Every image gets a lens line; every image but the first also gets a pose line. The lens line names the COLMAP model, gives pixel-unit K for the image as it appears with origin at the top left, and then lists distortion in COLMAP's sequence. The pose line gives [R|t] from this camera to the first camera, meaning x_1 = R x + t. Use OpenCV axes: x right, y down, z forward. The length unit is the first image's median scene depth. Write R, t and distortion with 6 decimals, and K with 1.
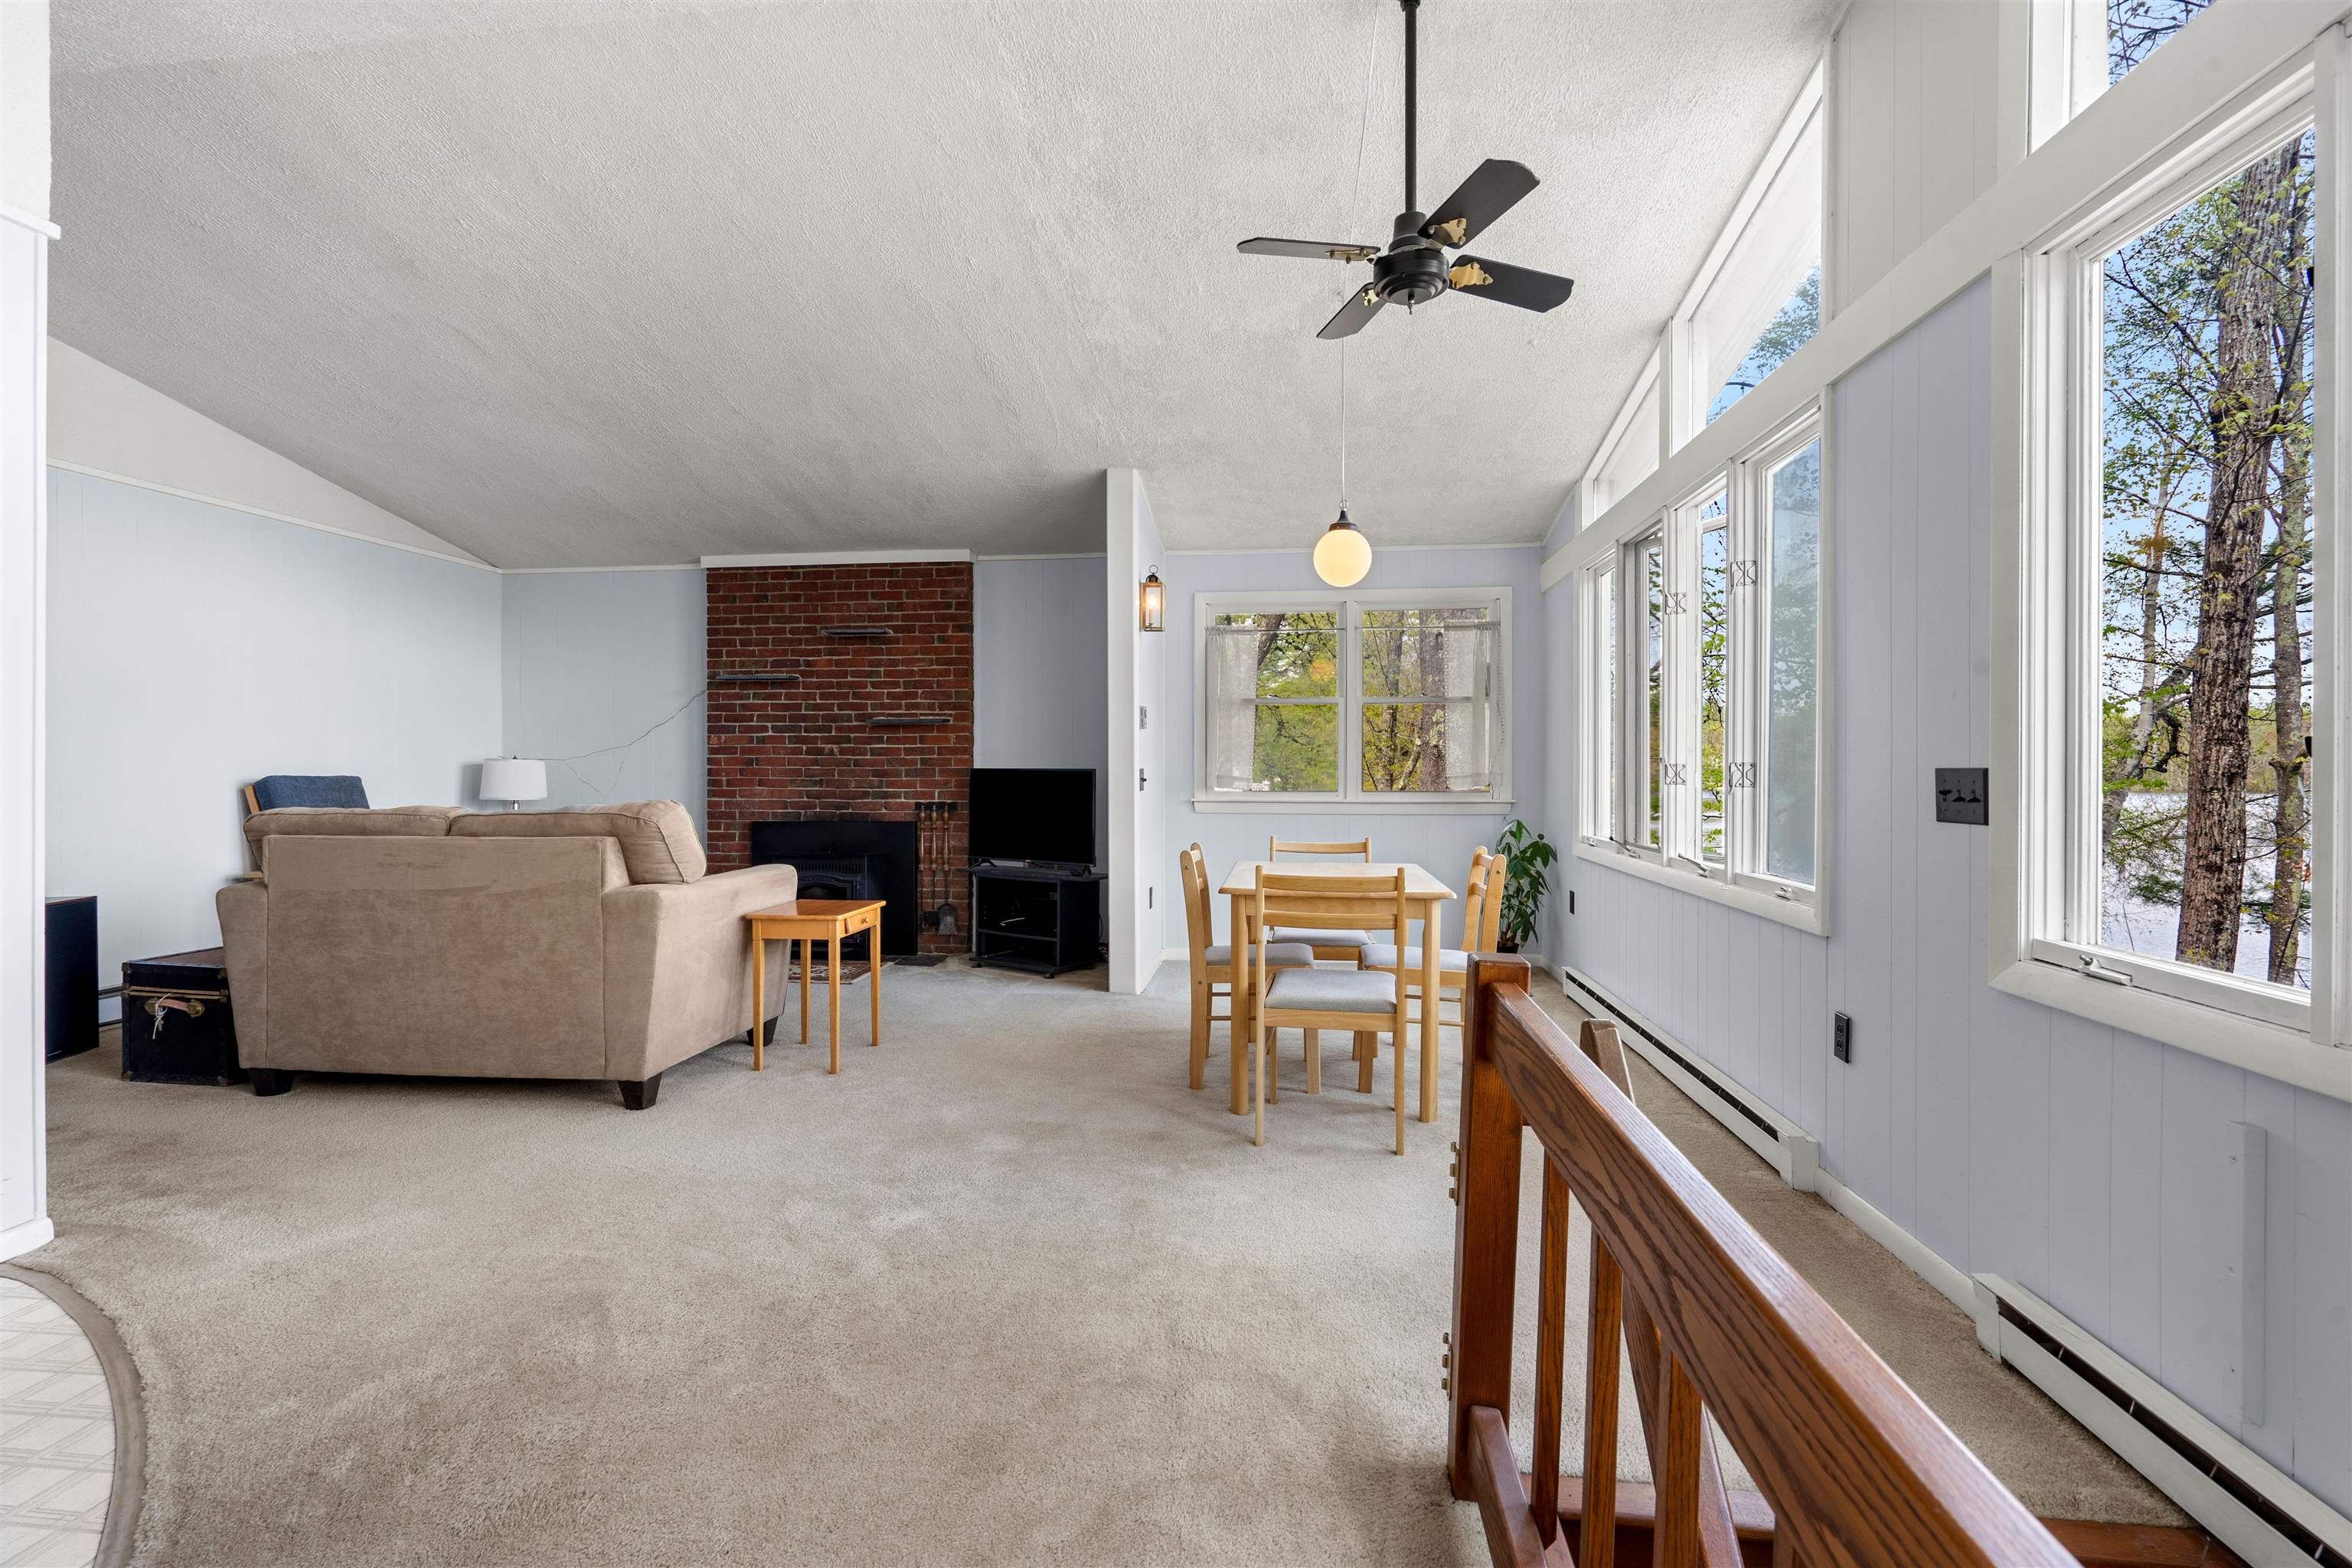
lens RADIAL K [[1073.5, 0, 1176.0], [0, 1073.5, 784.0], [0, 0, 1]] dist [-0.009943, 0.007419]
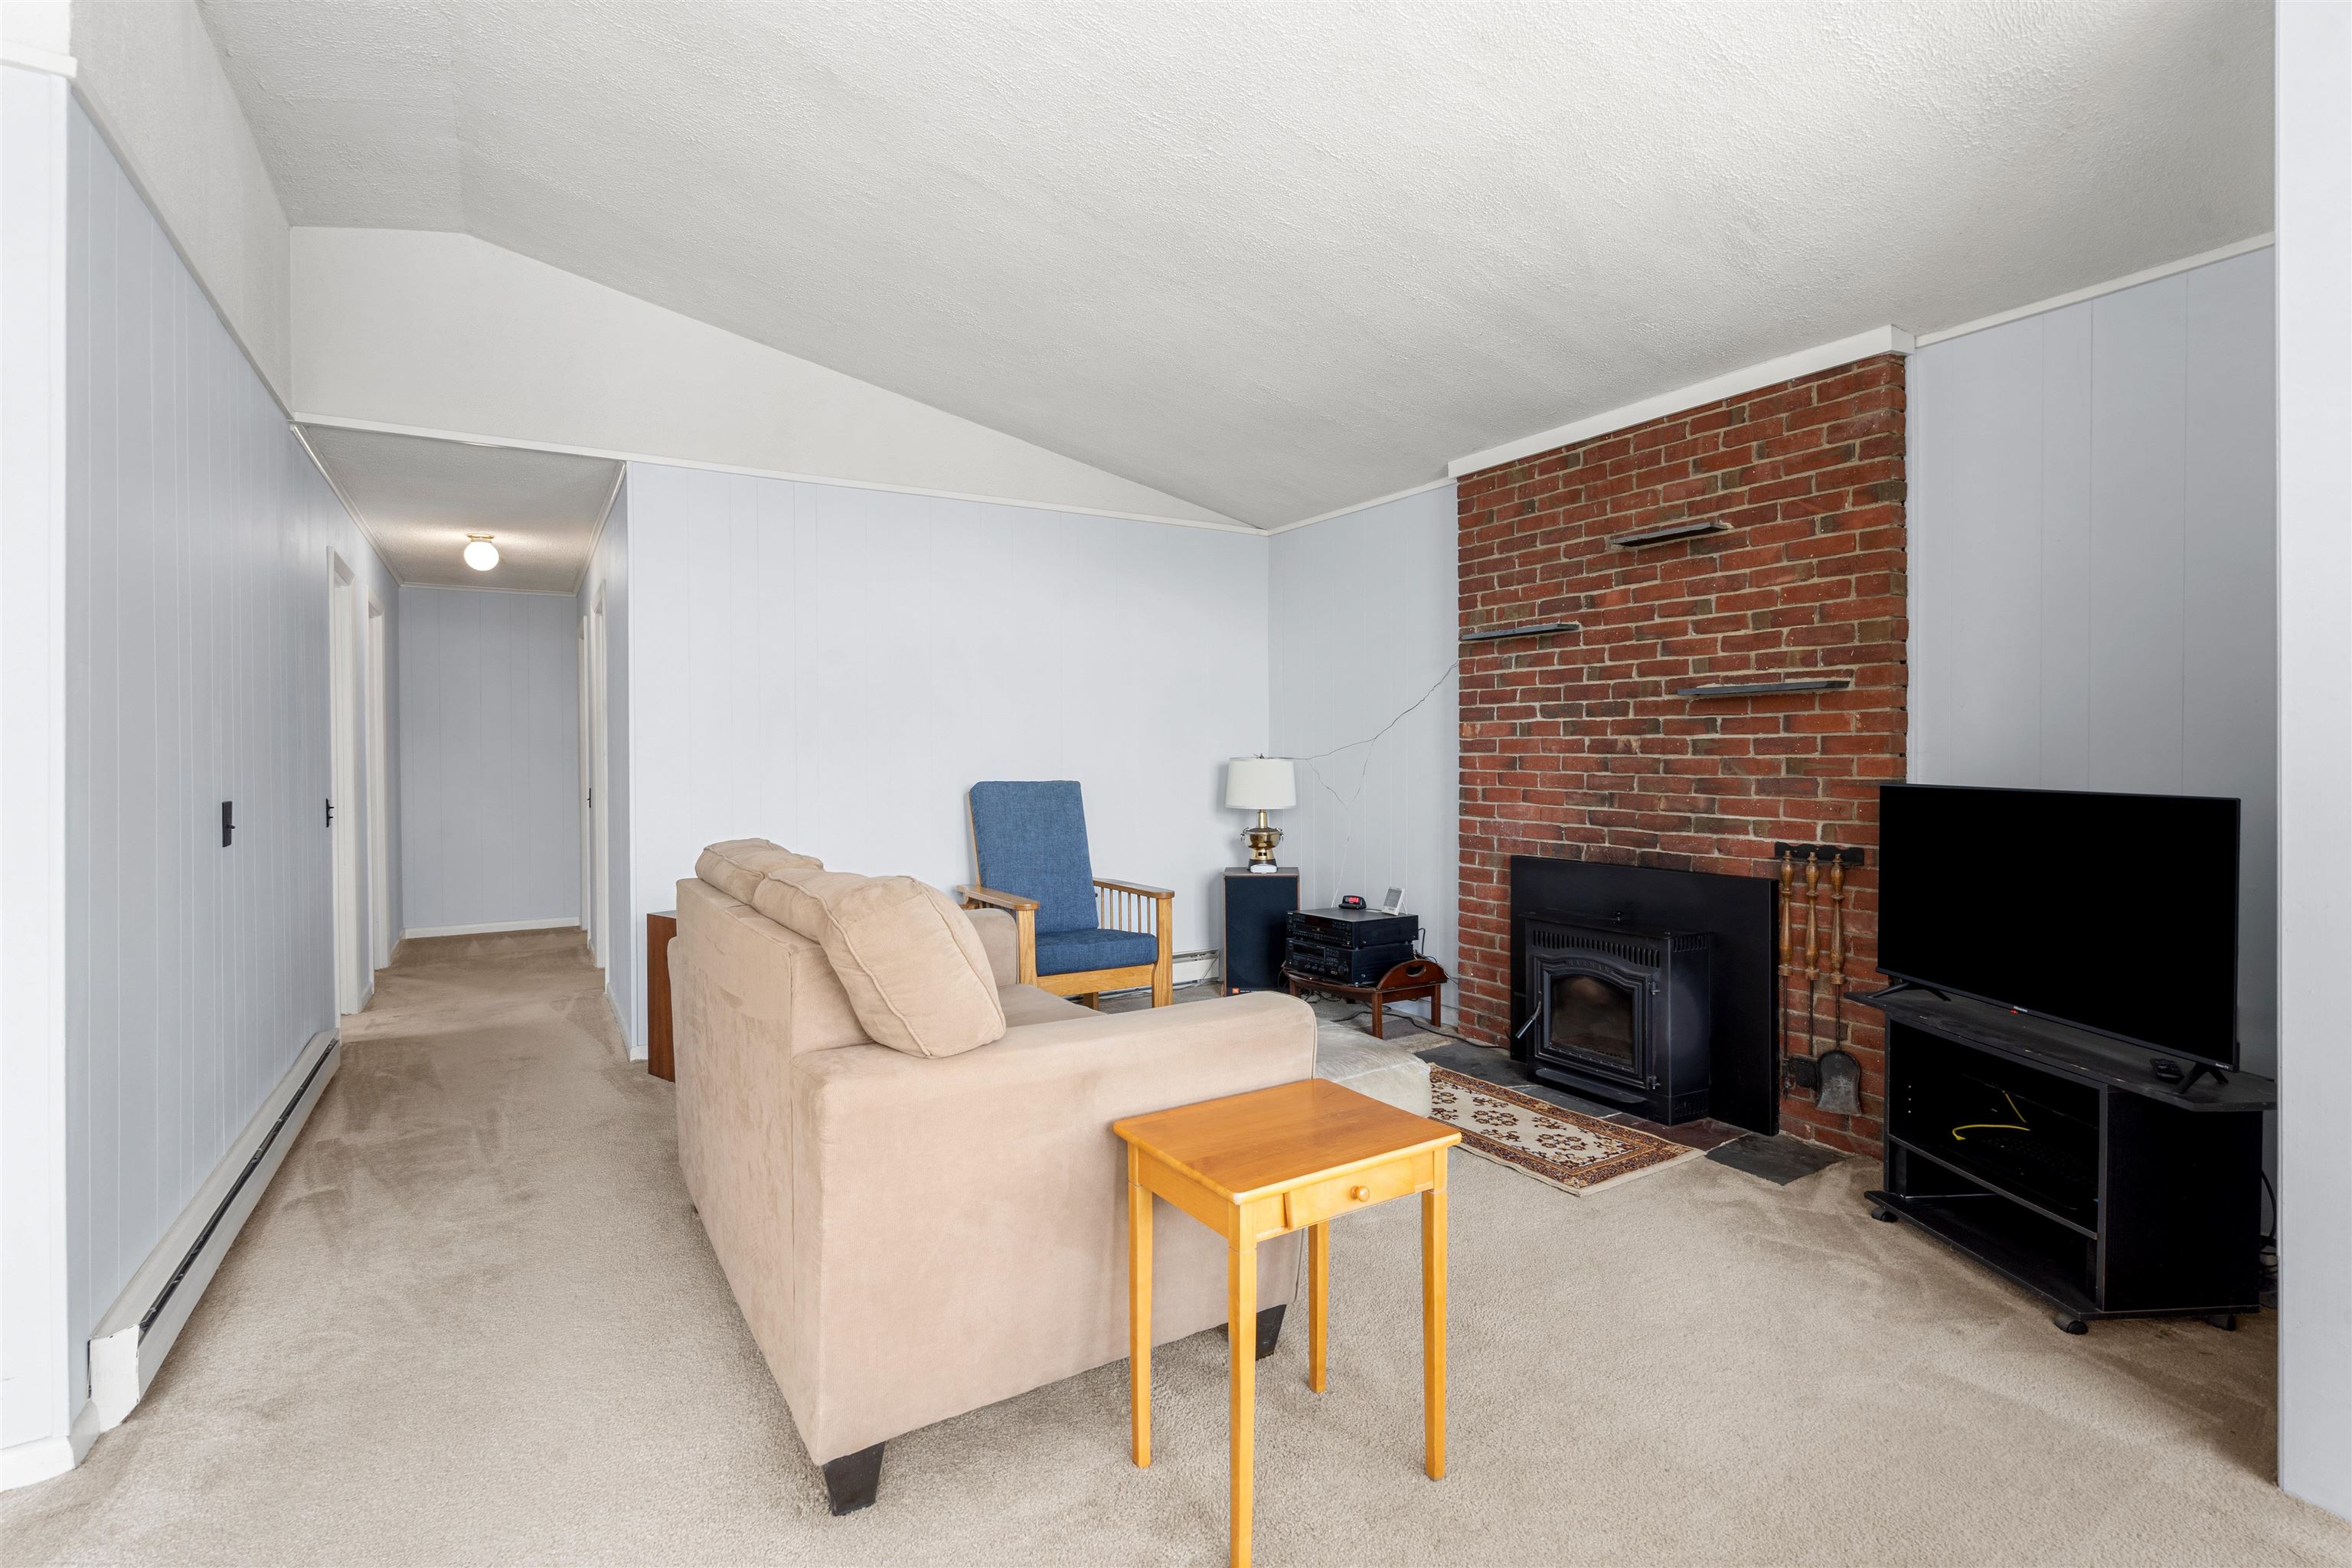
lens RADIAL K [[1077.4, 0, 1179.8], [0, 1077.4, 760.3], [0, 0, 1]] dist [0.002084, 0.001237]
pose [[0.617927, 0.004595, -0.786222, -0.008366], [-0.004771, 0.999986, 0.002094, -0.023061], [0.786221, 0.002457, 0.617941, 0.442892]]
